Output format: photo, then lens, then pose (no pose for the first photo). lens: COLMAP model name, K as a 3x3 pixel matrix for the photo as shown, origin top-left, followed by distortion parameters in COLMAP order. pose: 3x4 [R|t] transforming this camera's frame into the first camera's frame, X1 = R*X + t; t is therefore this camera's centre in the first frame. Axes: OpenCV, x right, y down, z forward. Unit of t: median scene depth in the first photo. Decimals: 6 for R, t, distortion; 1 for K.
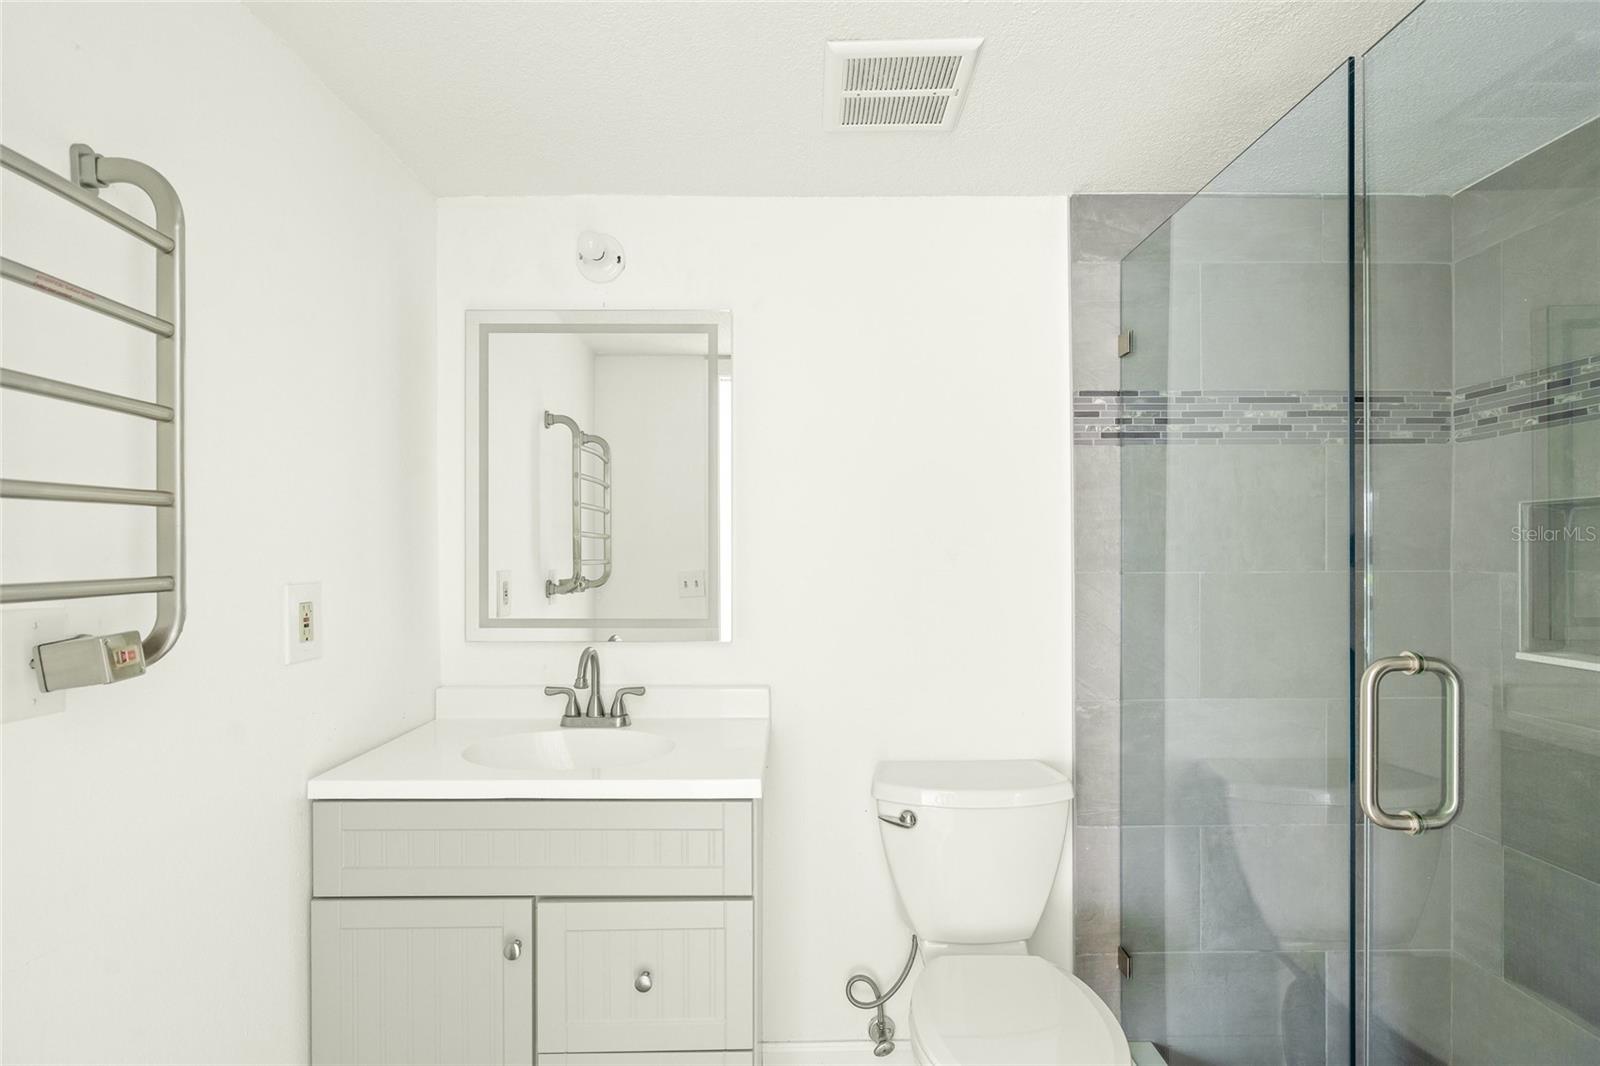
lens RADIAL K [[728.2, 0, 788.0], [0, 728.2, 547.9], [0, 0, 1]] dist [-0.006641, 0.002034]
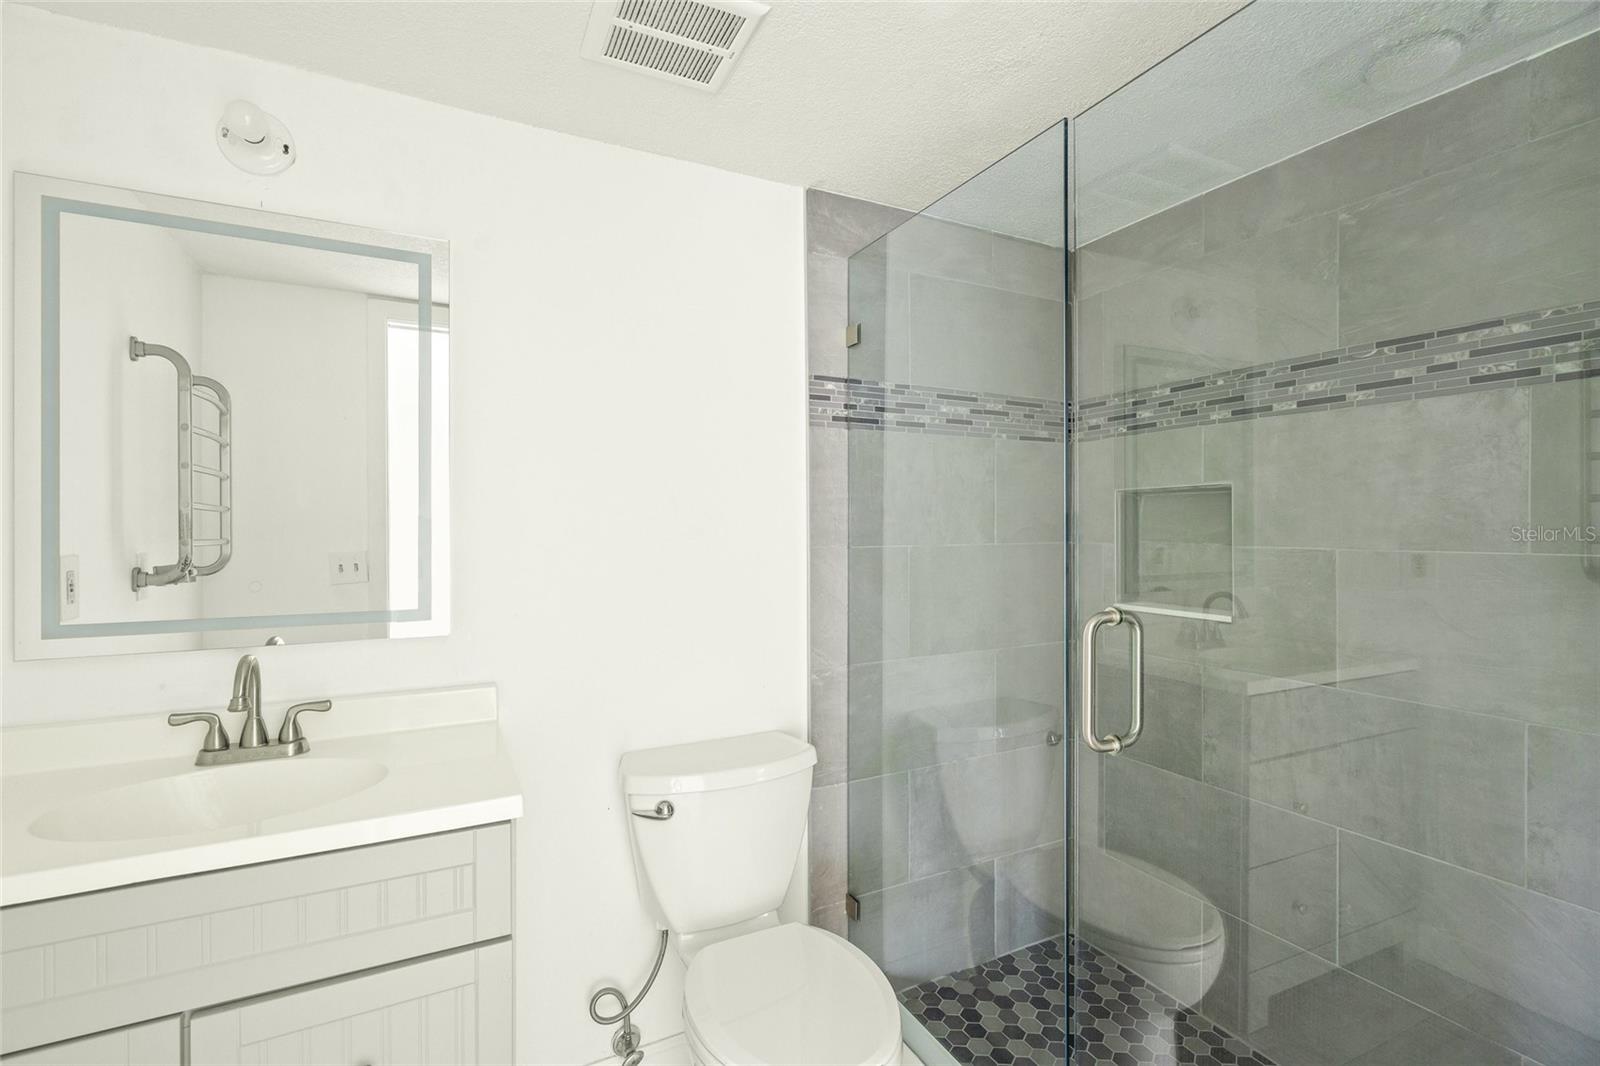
lens RADIAL K [[728.2, 0, 799.7], [0, 728.2, 525.1], [0, 0, 1]] dist [-0.006641, 0.002034]
pose [[0.892067, 0.000945, 0.451902, -0.095062], [-0.000733, 1.000000, -0.000646, 0.002186], [-0.451903, 0.000245, 0.892067, 0.068711]]
